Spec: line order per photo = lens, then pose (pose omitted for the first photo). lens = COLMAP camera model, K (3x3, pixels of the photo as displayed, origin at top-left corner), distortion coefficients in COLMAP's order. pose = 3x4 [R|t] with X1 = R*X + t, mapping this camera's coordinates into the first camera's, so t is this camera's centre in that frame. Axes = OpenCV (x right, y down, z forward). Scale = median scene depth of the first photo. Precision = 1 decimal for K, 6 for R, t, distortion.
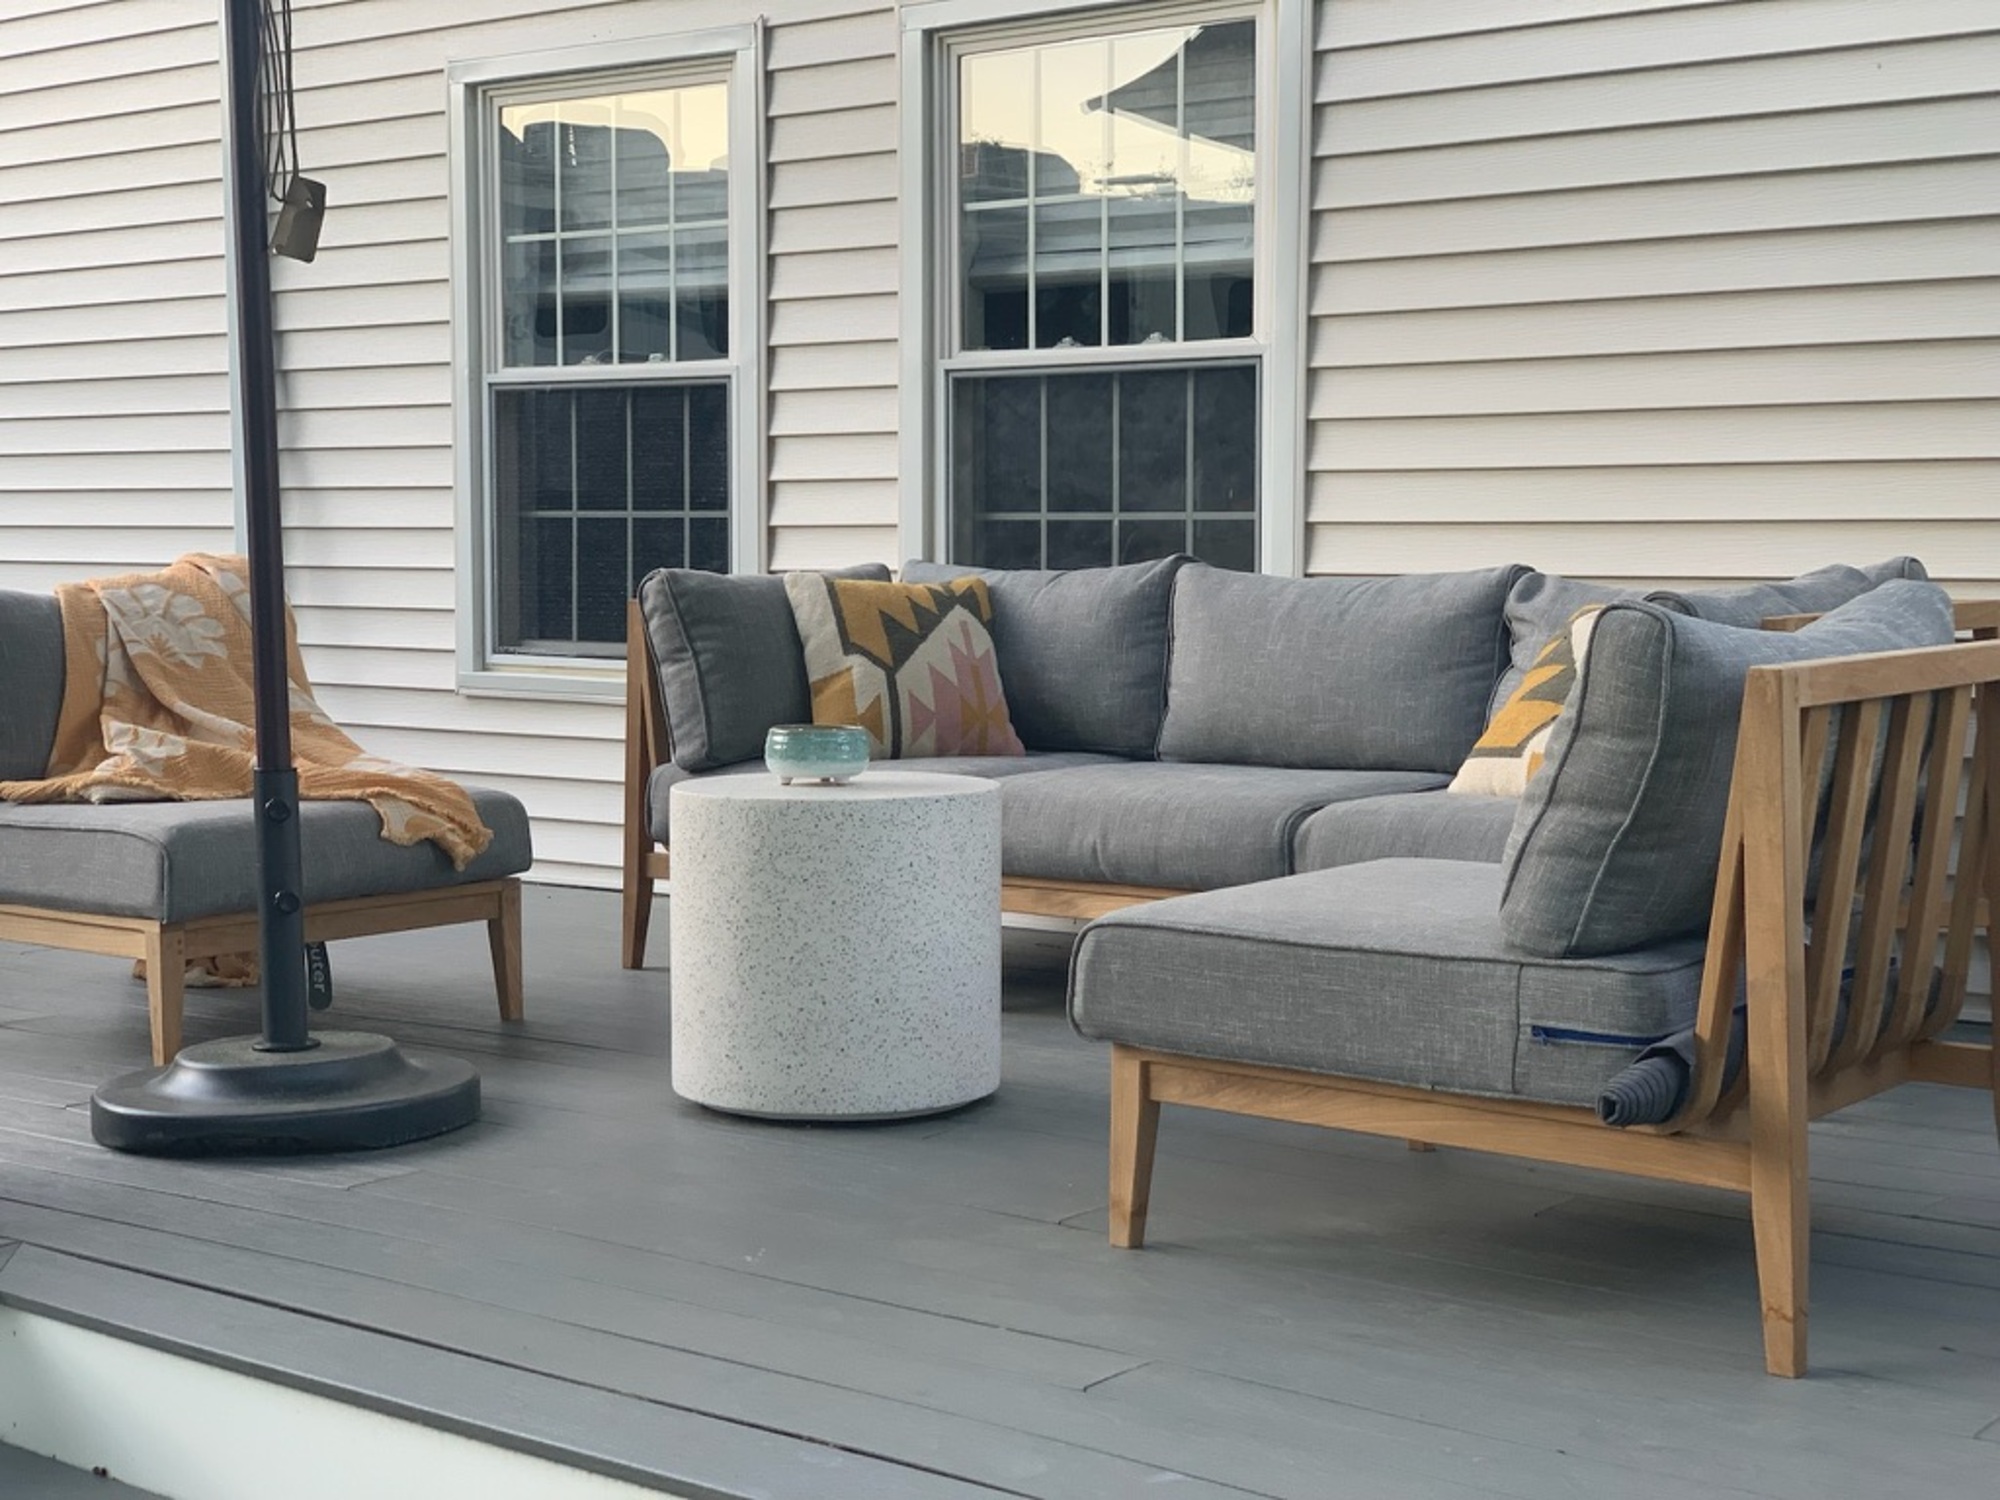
lens RADIAL K [[2991.1, 0, 1000.0], [0, 2991.1, 750.0], [0, 0, 1]] dist [-0.102486, 1.182768]
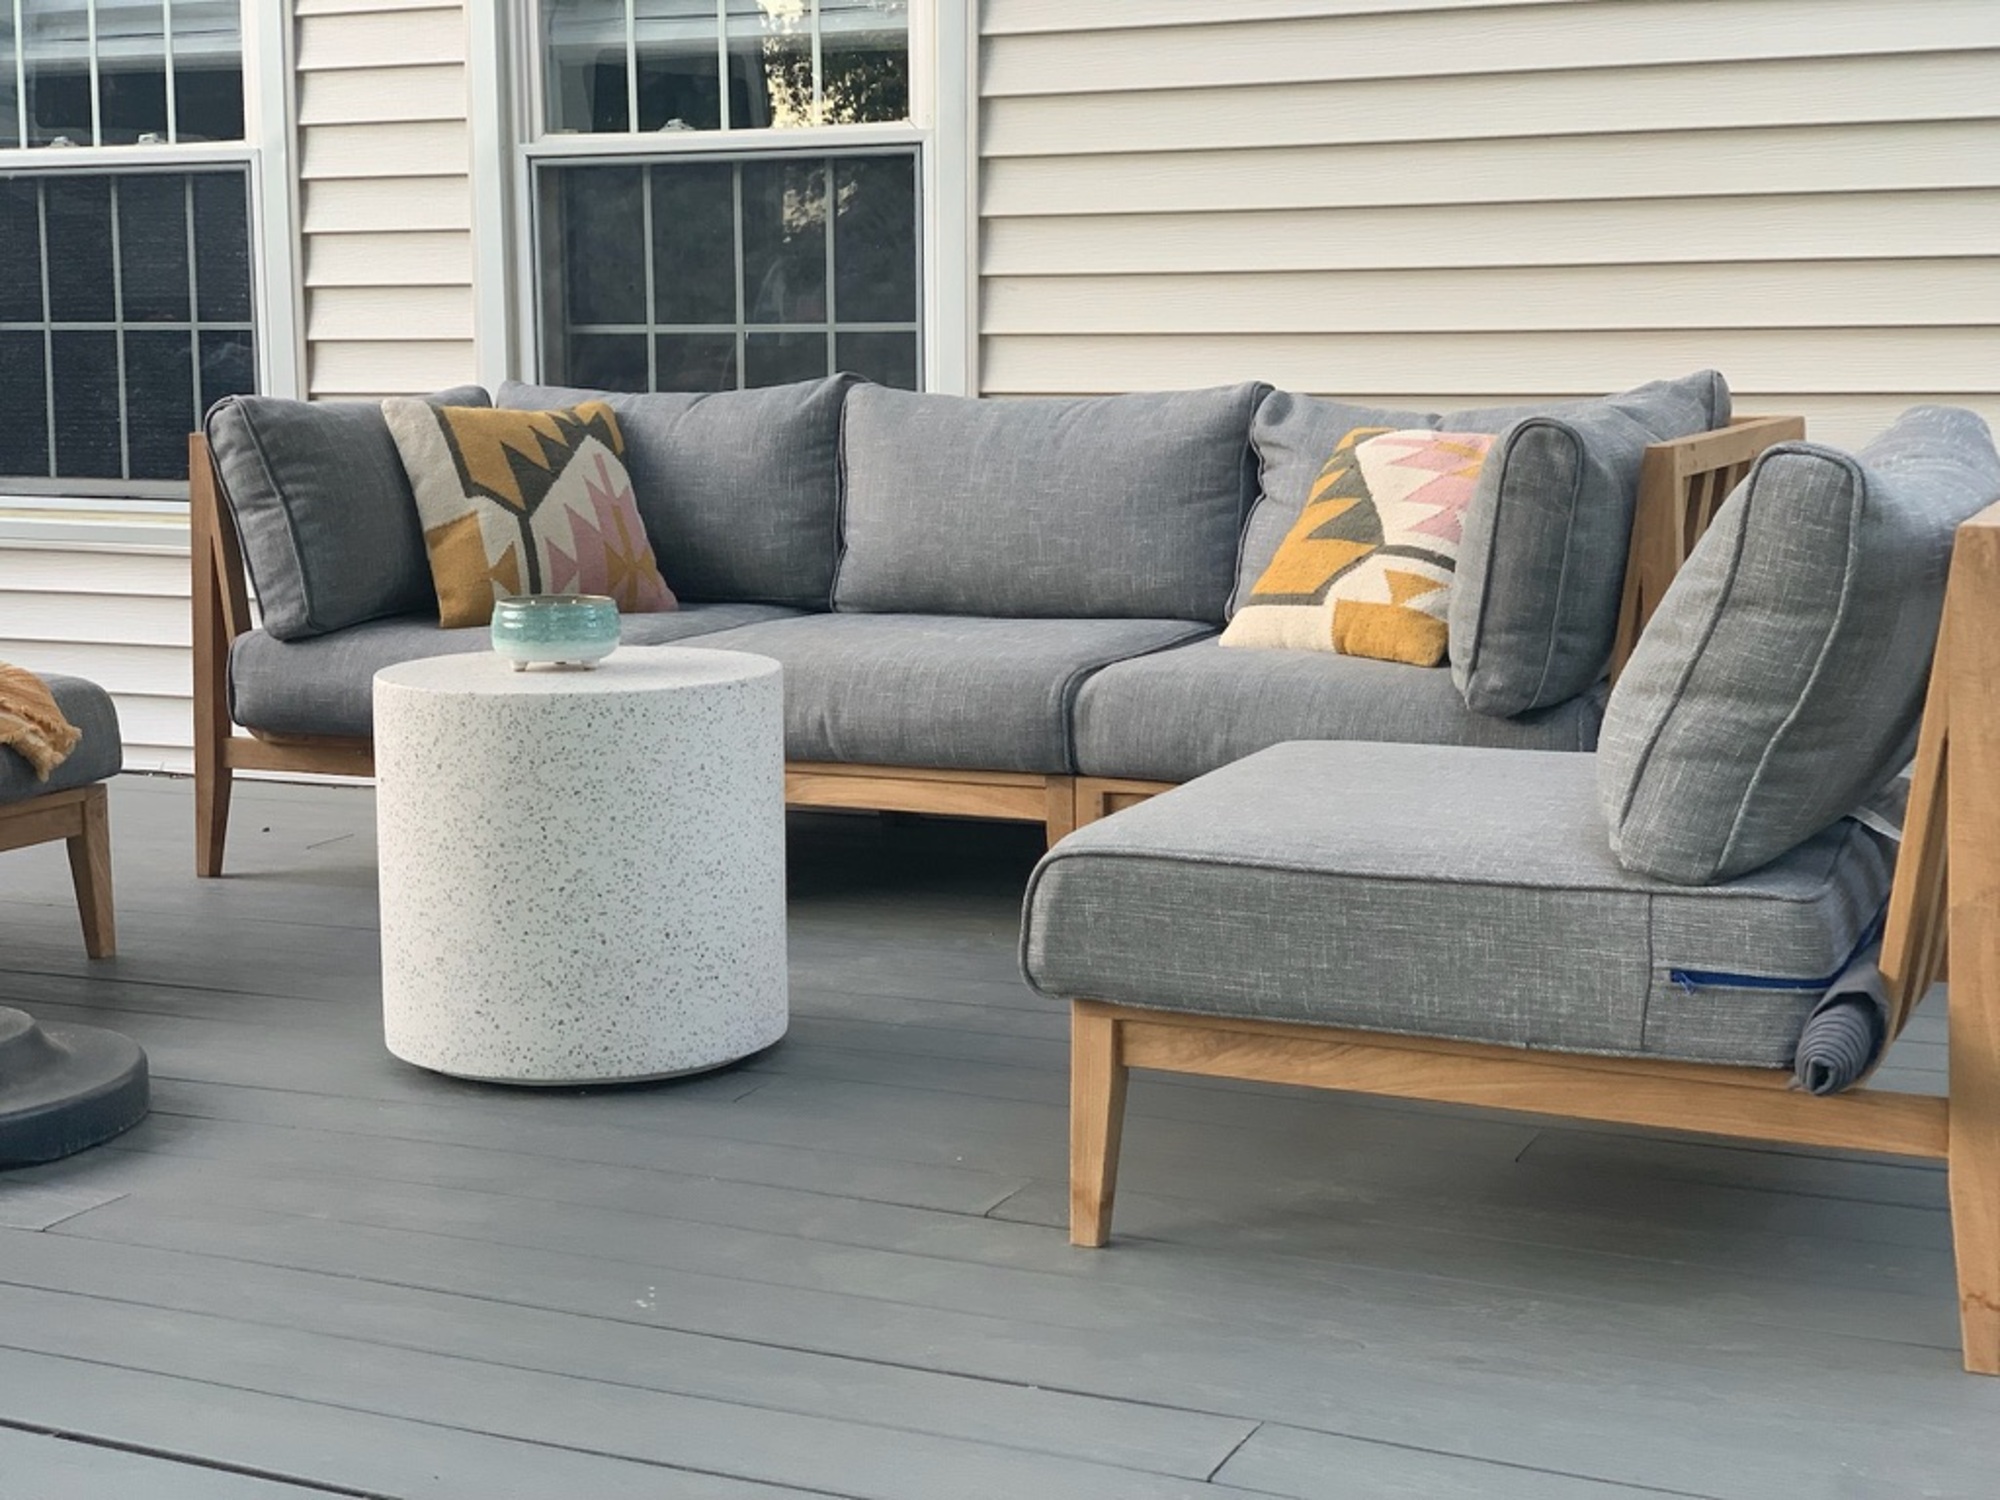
lens RADIAL K [[2987.2, 0, 1000.0], [0, 2987.2, 750.0], [0, 0, 1]] dist [0.028021, -0.028867]
pose [[0.972887, -0.039679, 0.227852, -0.114610], [0.024386, 0.997281, 0.069543, -0.017732], [-0.229992, -0.062101, 0.971209, 0.159230]]
